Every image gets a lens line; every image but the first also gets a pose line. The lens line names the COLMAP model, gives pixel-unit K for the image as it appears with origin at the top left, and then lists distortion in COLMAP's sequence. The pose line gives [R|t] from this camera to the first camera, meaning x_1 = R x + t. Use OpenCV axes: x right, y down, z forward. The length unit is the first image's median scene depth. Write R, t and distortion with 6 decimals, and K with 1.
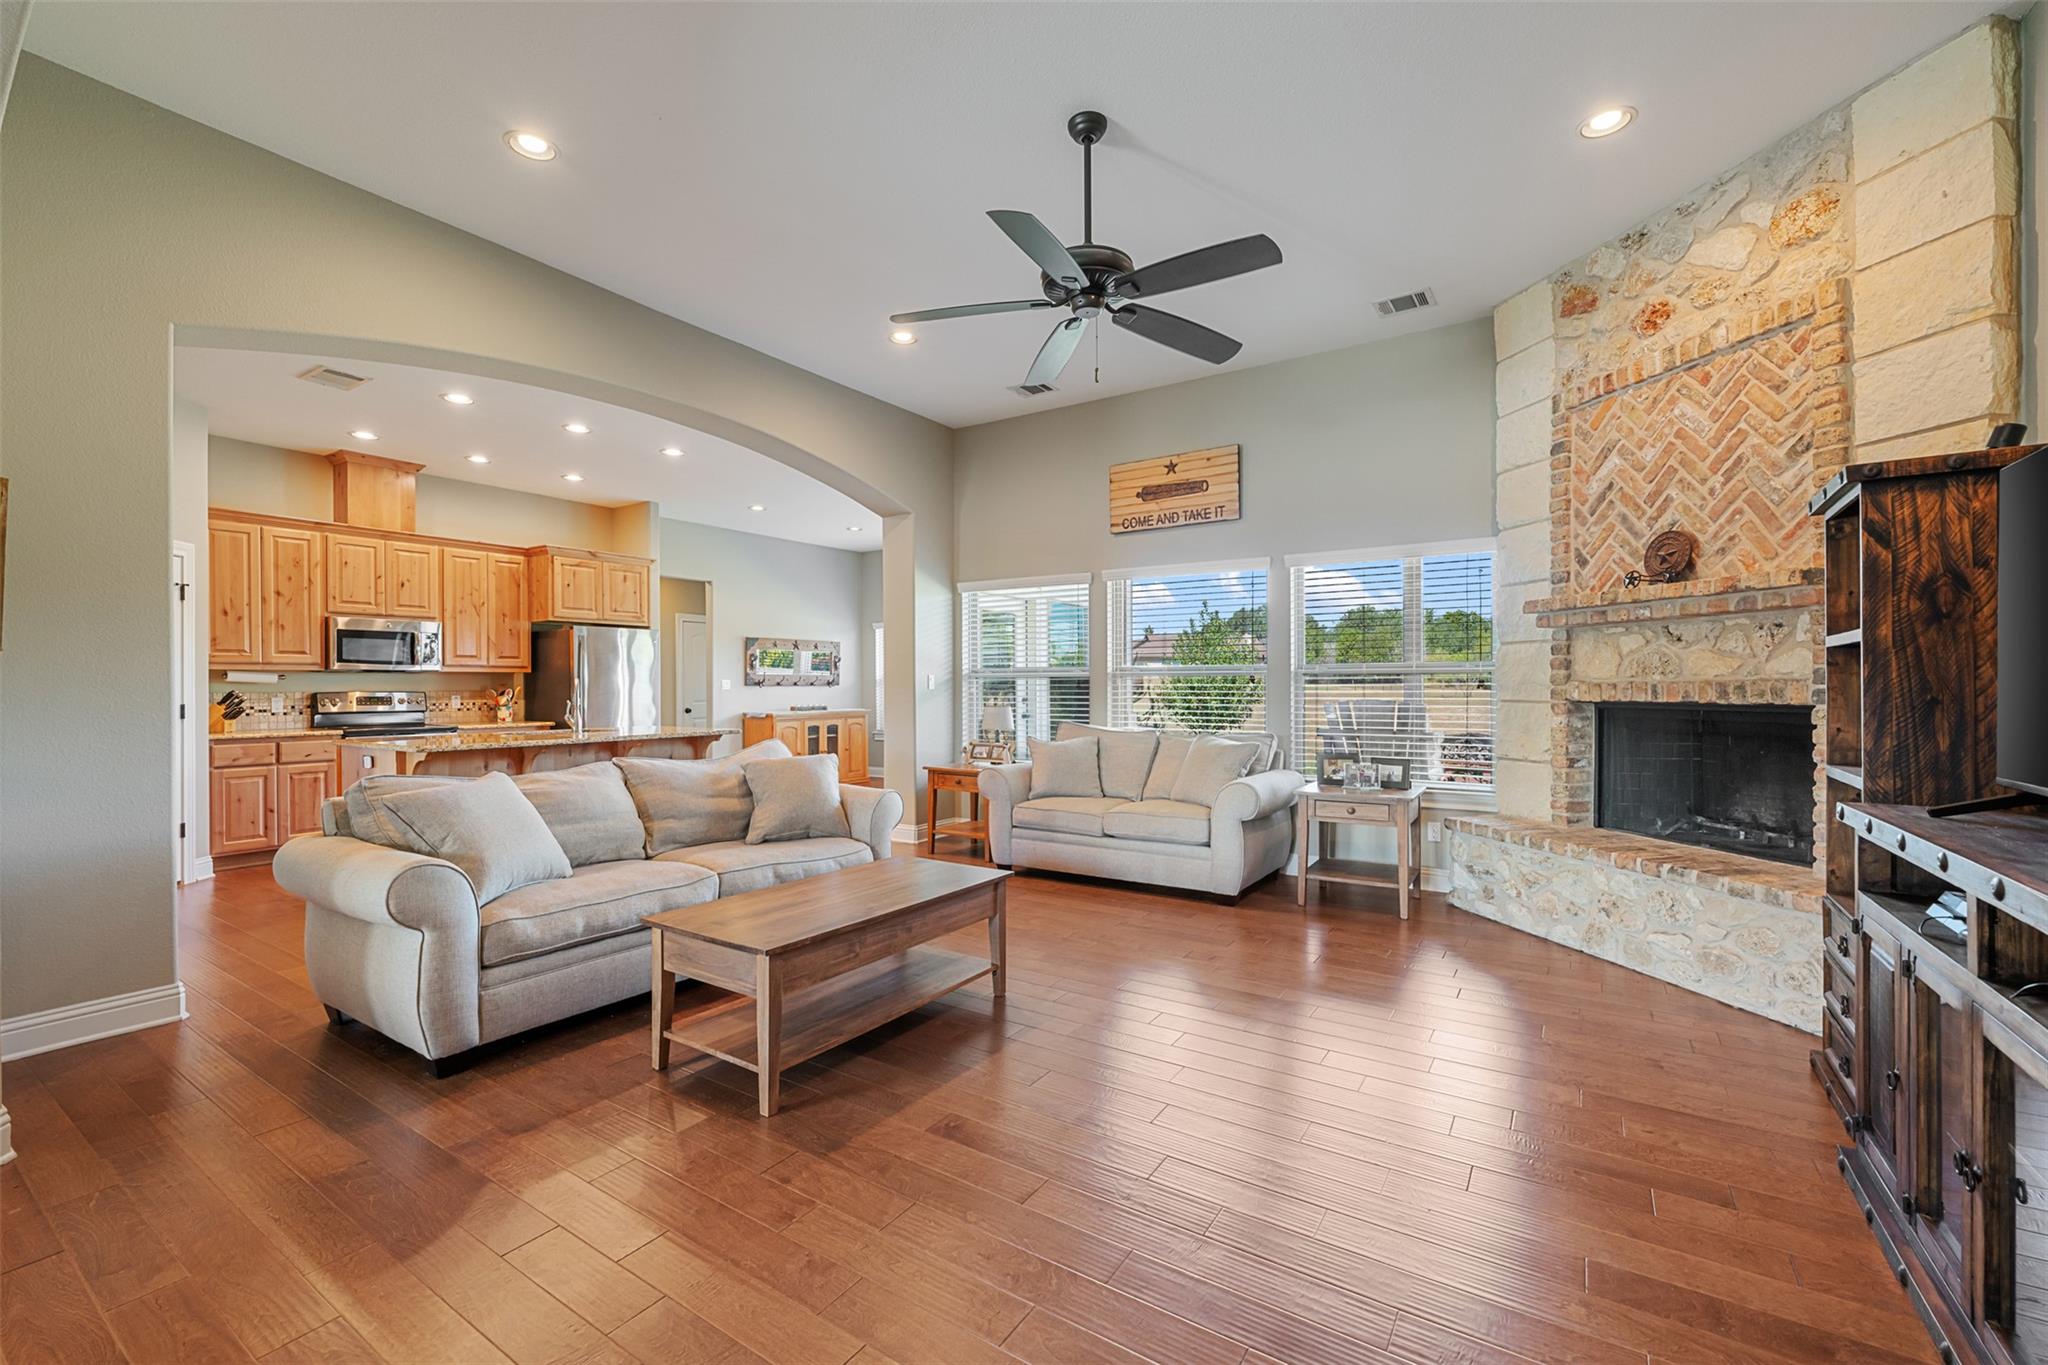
lens RADIAL K [[860.2, 0, 1025.7], [0, 860.2, 685.0], [0, 0, 1]] dist [-0.004328, 0.000922]
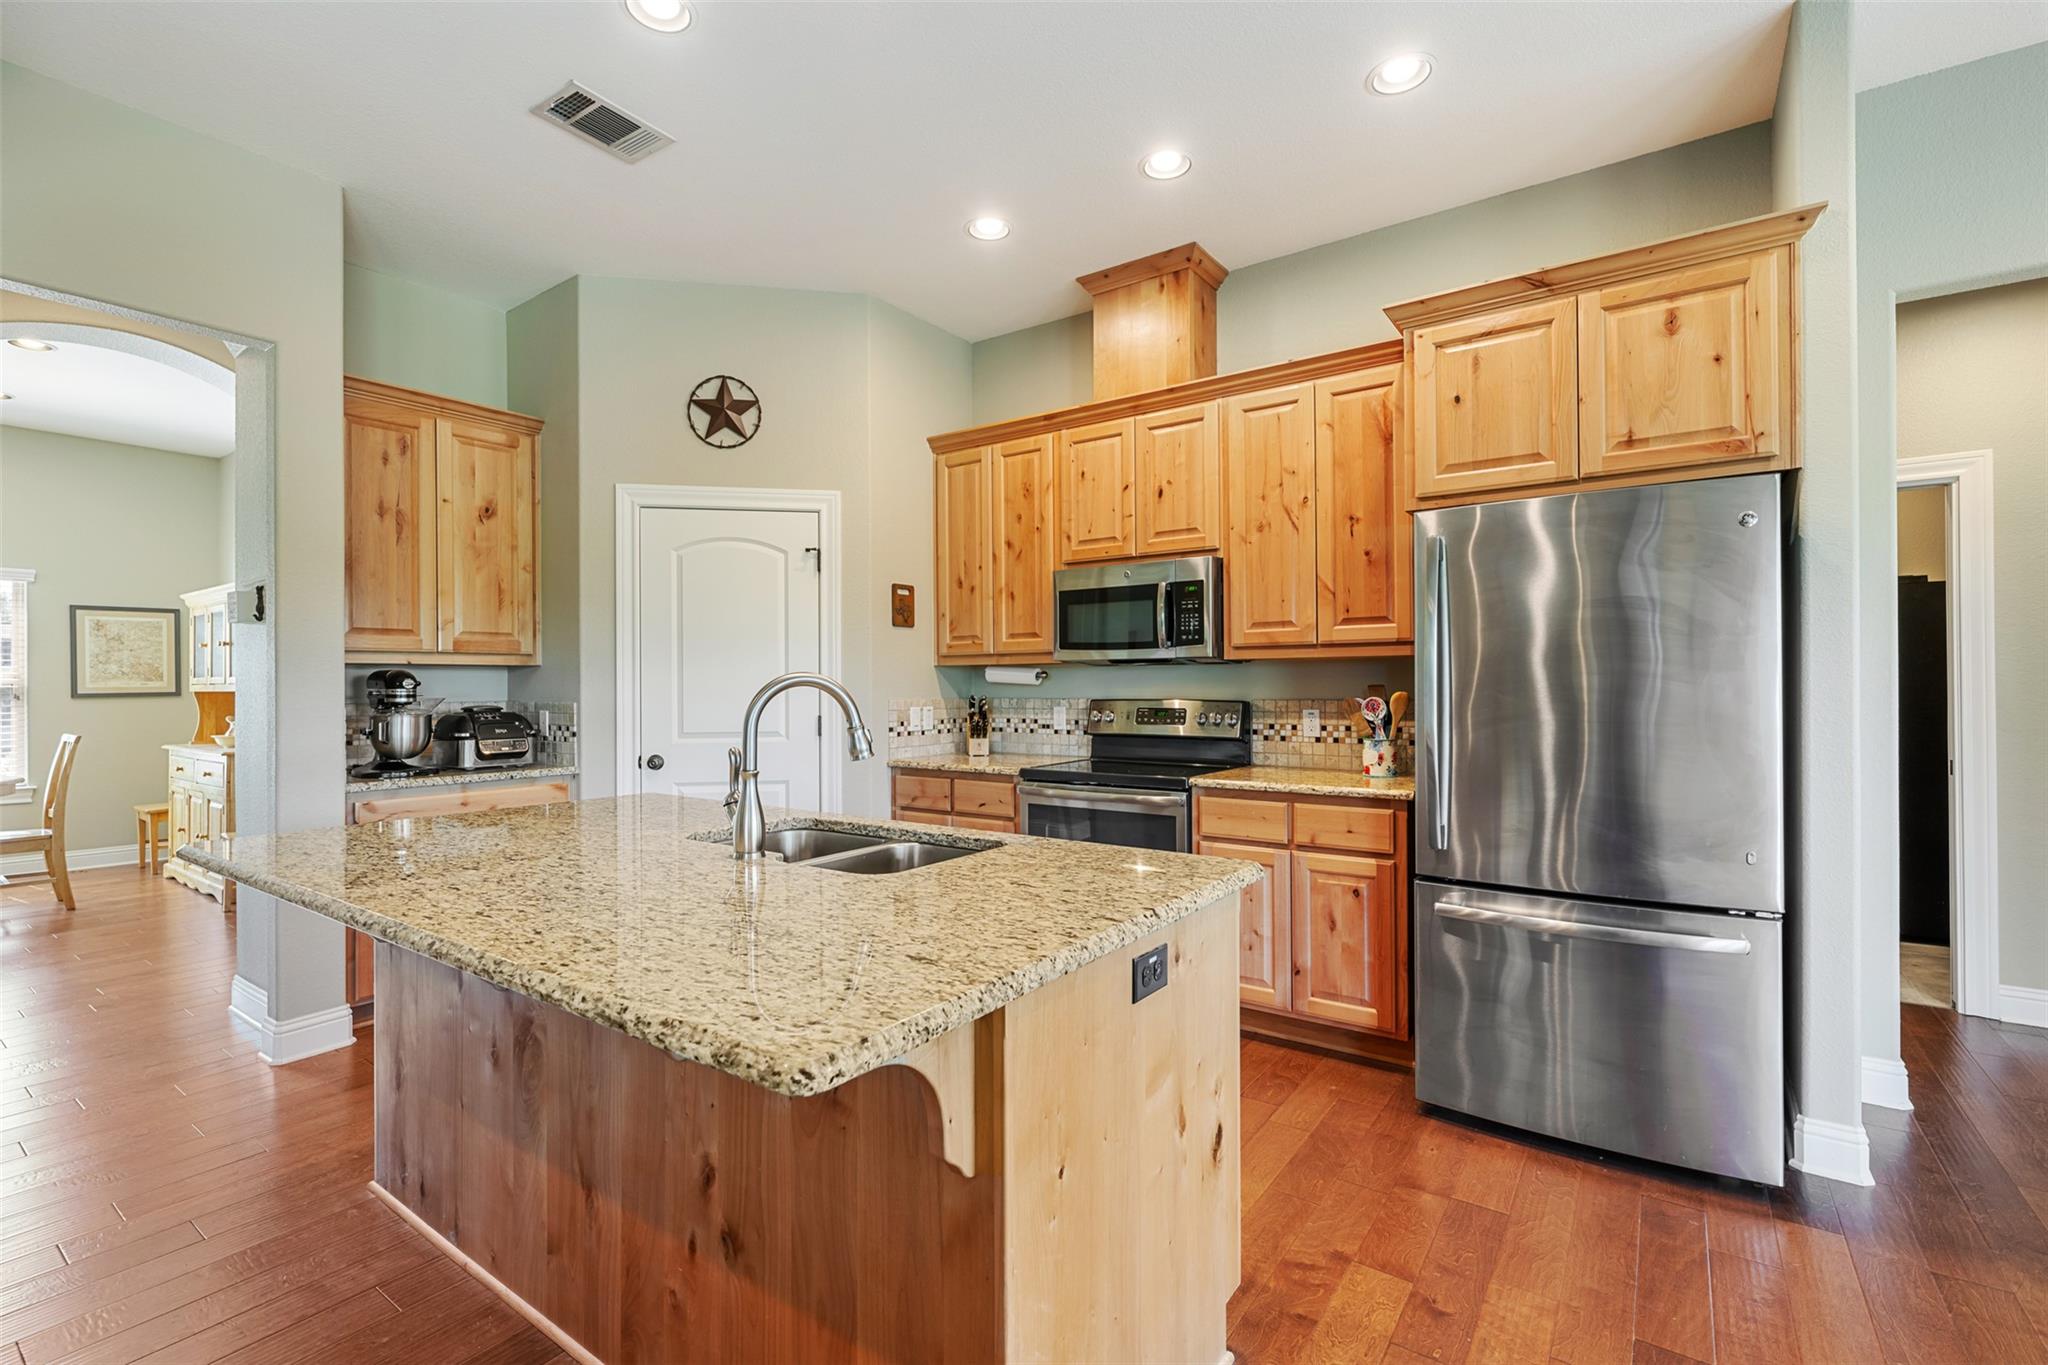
lens RADIAL K [[903.0, 0, 1020.1], [0, 903.0, 678.3], [0, 0, 1]] dist [0.001319, -0.000193]
pose [[-0.035456, -0.003053, -0.999367, -0.193416], [0.005623, 0.999979, -0.003255, -0.004587], [0.999355, -0.005735, -0.035438, 0.999409]]
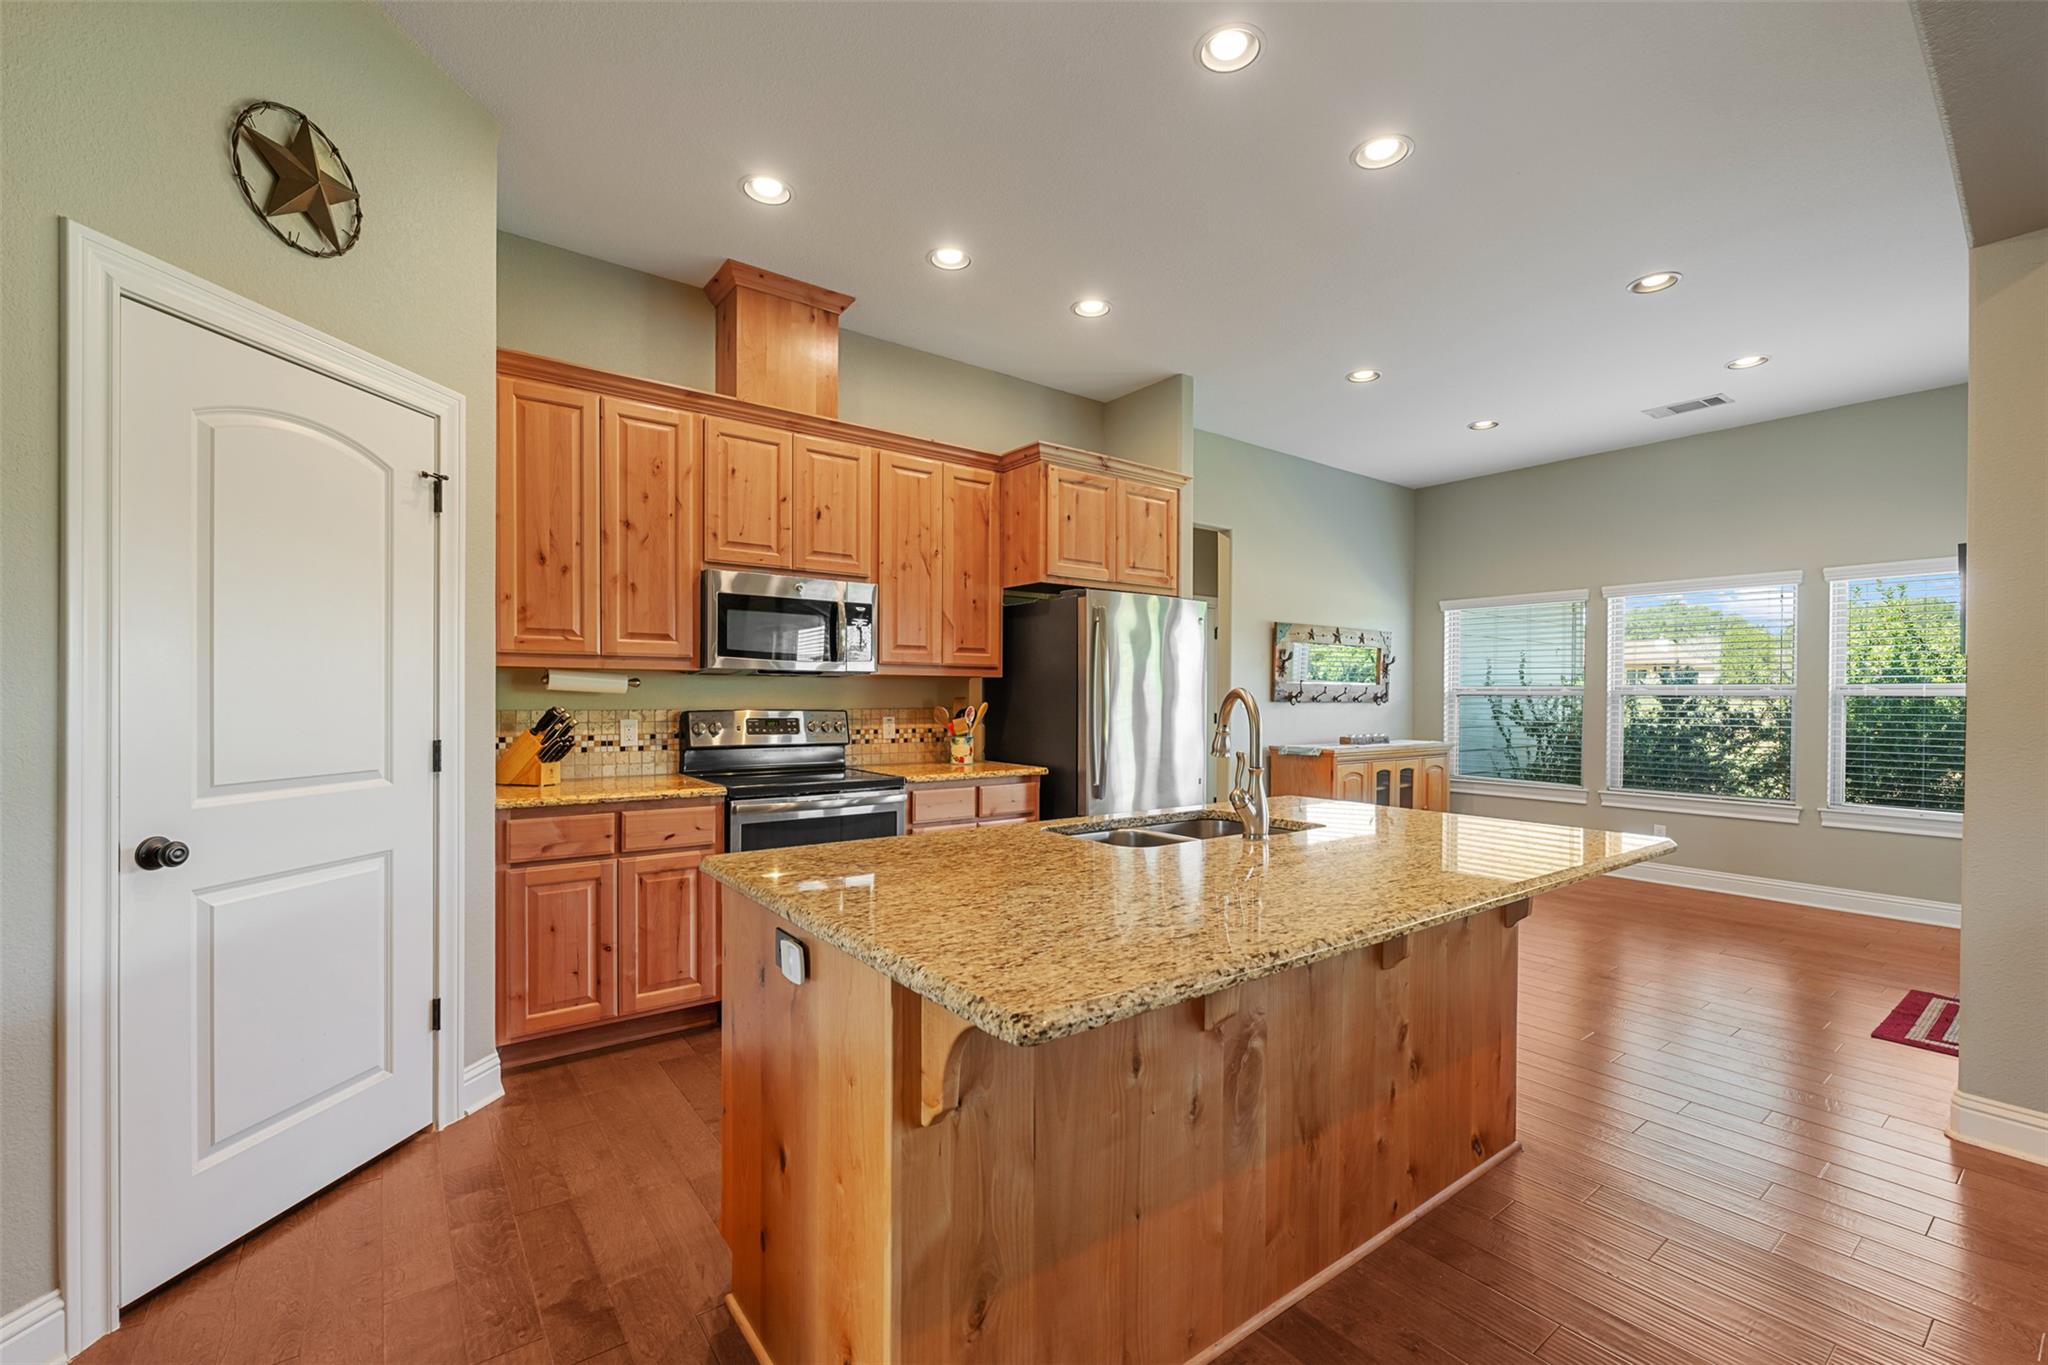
lens RADIAL K [[860.2, 0, 1019.0], [0, 860.2, 701.0], [0, 0, 1]] dist [-0.004328, 0.000922]
pose [[0.940855, 0.011797, -0.338604, -0.448013], [-0.009641, 0.999921, 0.008047, -0.004271], [0.338672, -0.004306, 0.940895, 0.563566]]
